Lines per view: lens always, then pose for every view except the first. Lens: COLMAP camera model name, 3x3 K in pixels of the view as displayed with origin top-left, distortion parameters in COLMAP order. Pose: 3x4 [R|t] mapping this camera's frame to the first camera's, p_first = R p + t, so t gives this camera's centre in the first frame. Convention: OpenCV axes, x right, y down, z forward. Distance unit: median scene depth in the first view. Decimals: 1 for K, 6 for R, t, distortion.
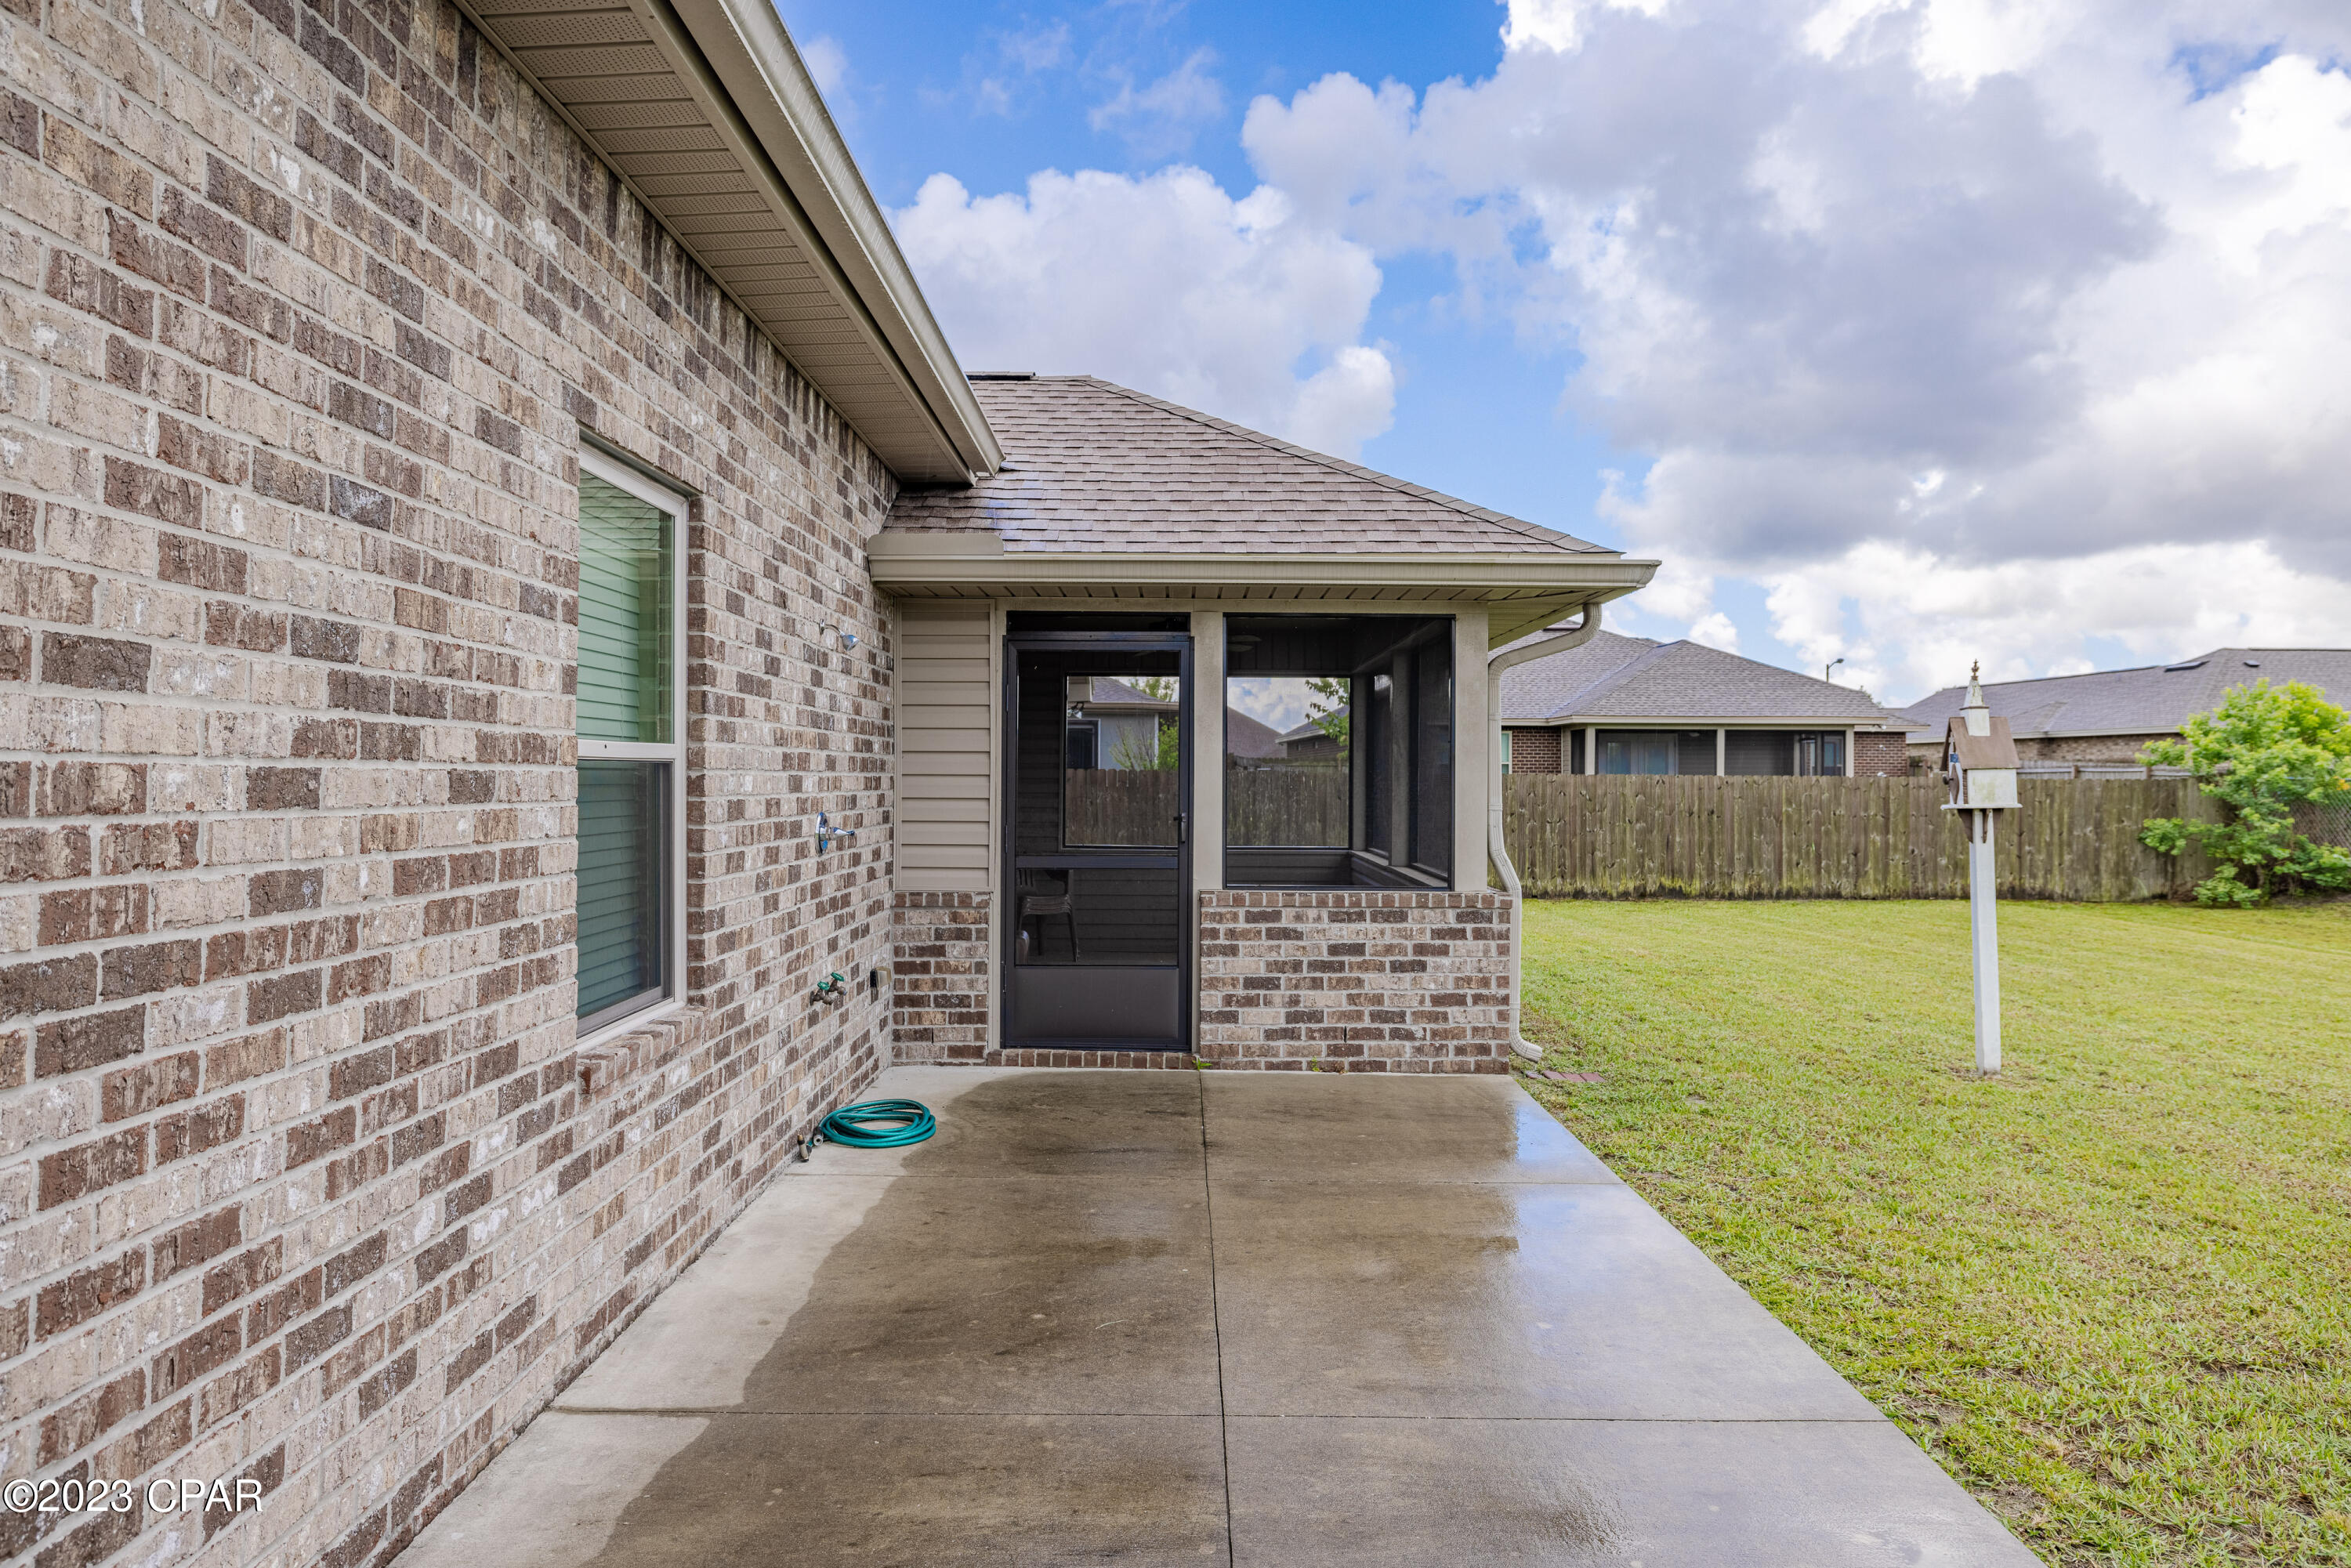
lens RADIAL K [[1409.8, 0, 1178.0], [0, 1409.8, 767.4], [0, 0, 1]] dist [0.001743, 0.002671]
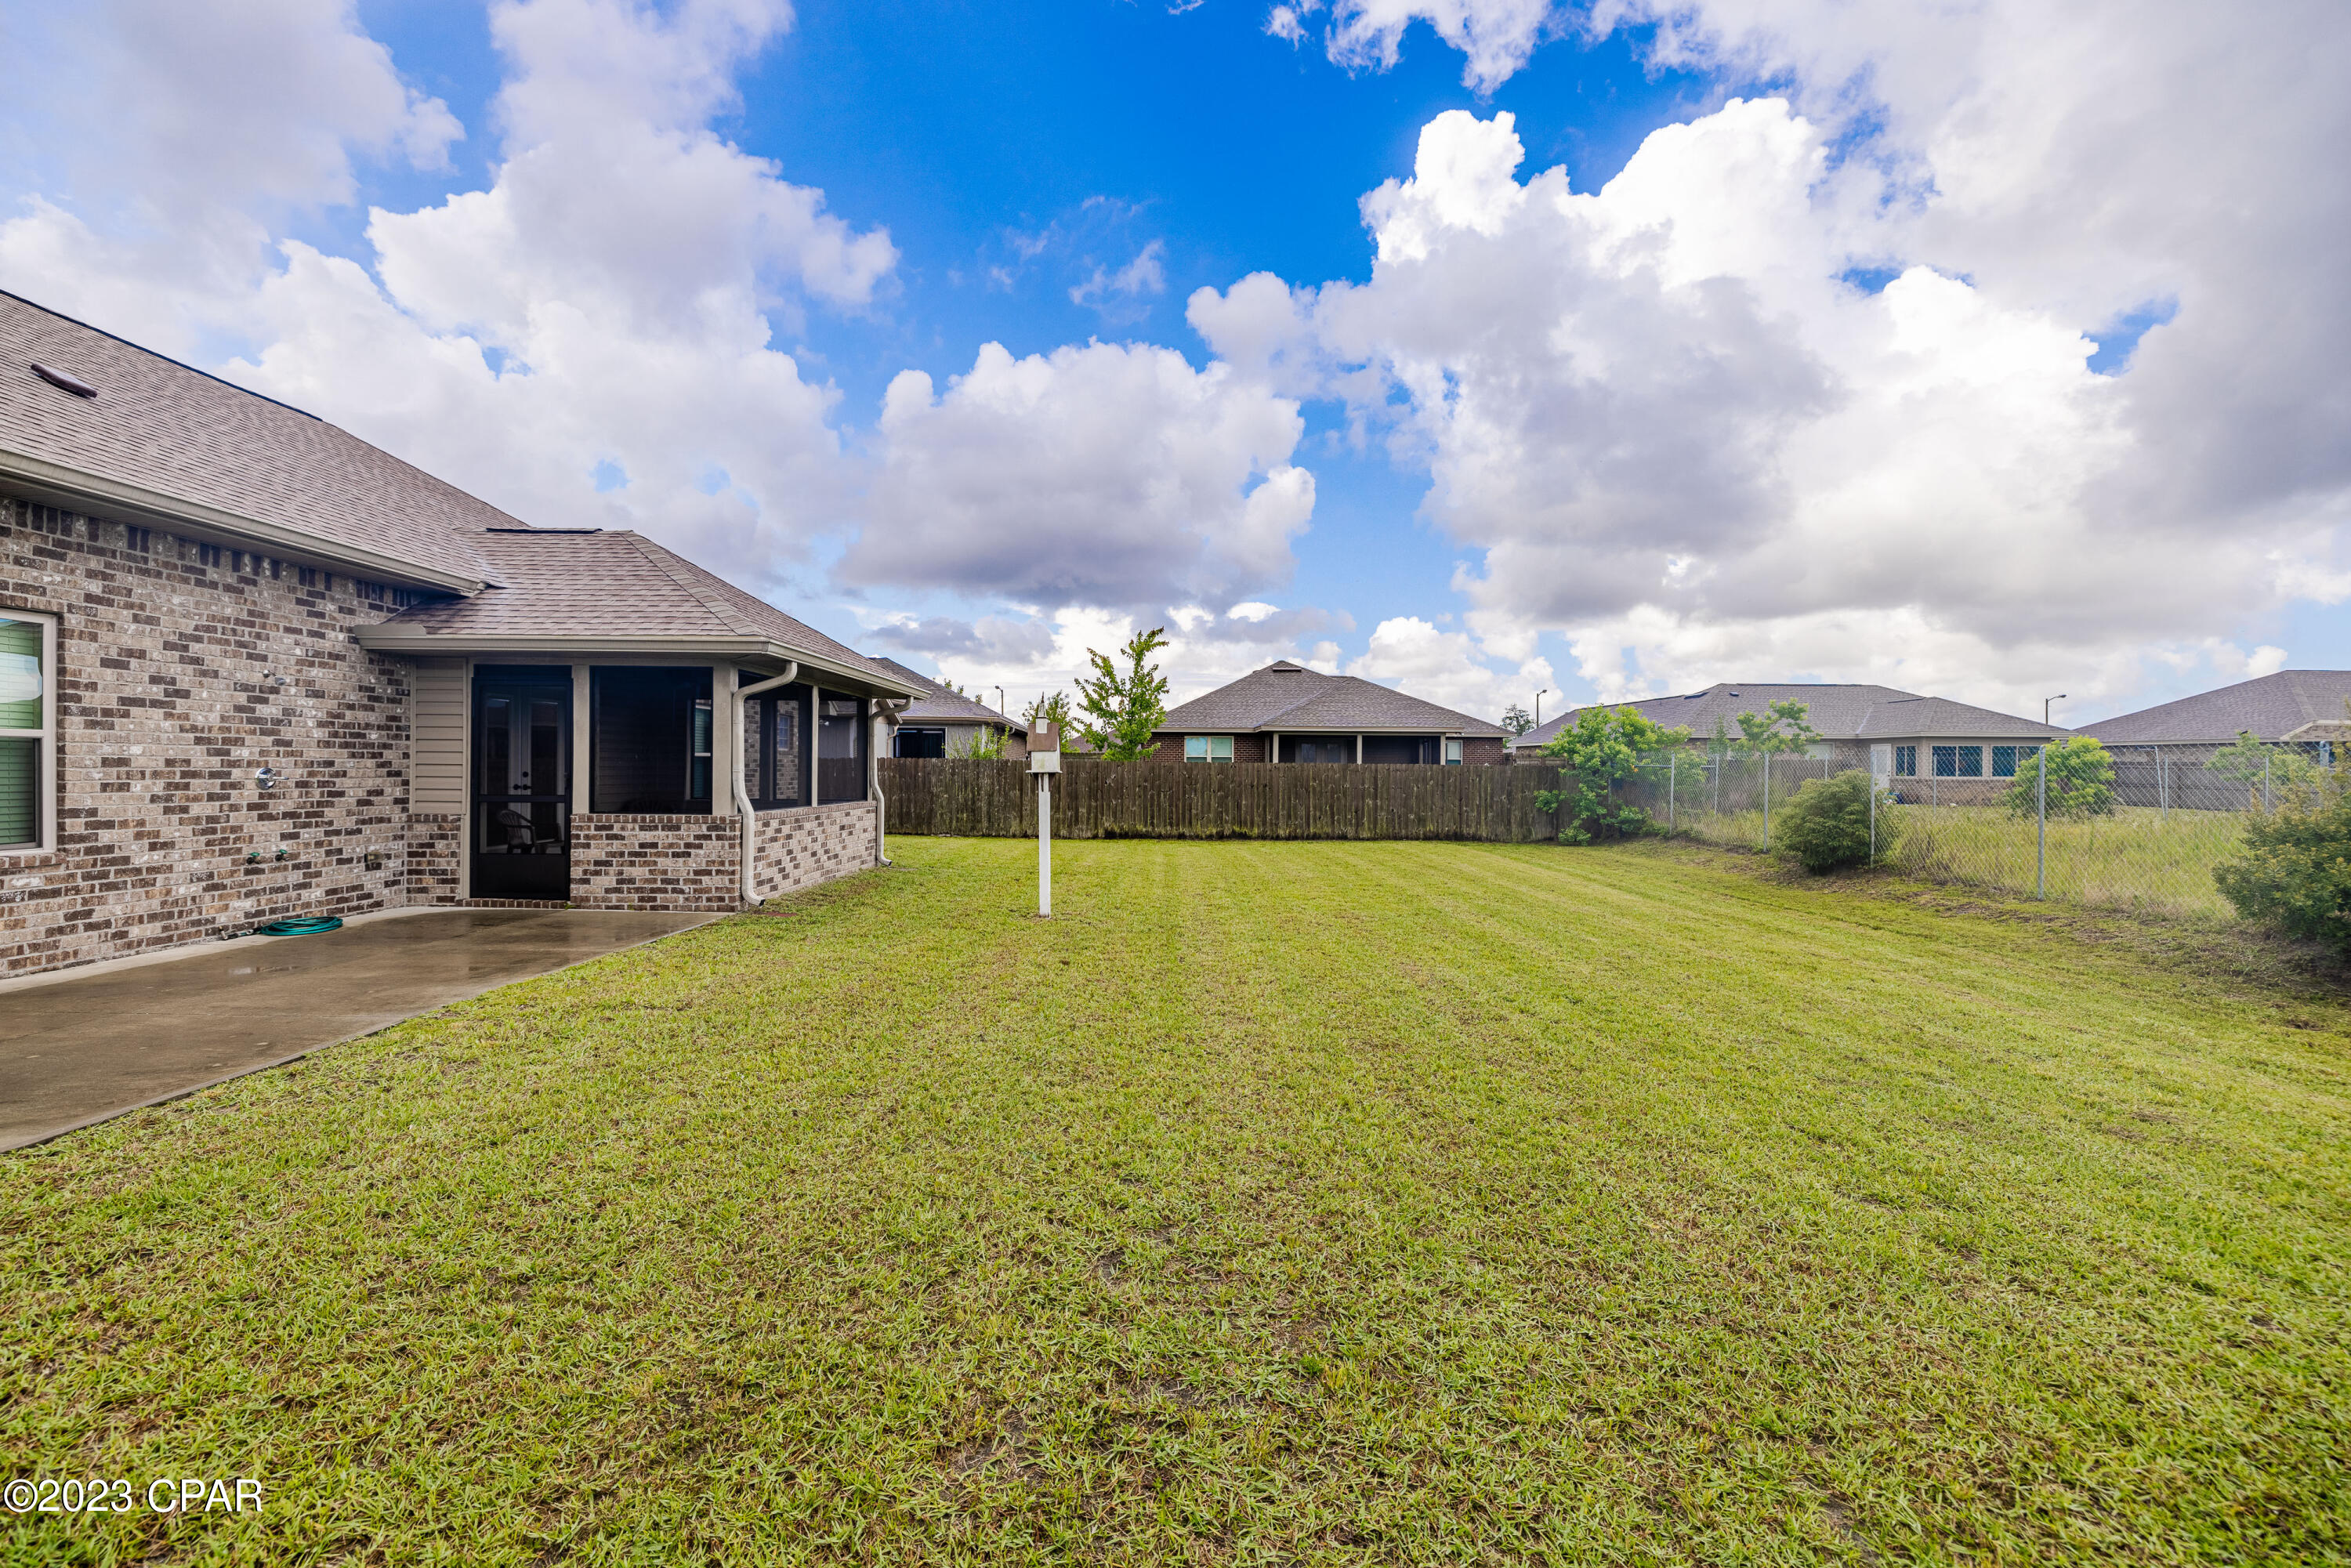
lens RADIAL K [[977.2, 0, 1170.3], [0, 977.2, 795.2], [0, 0, 1]] dist [-0.001193, -0.001607]
pose [[0.999933, 0.004309, 0.010782, 0.797193], [-0.004696, 0.999337, 0.036115, 0.012235], [-0.010619, -0.036163, 0.999289, -0.300891]]
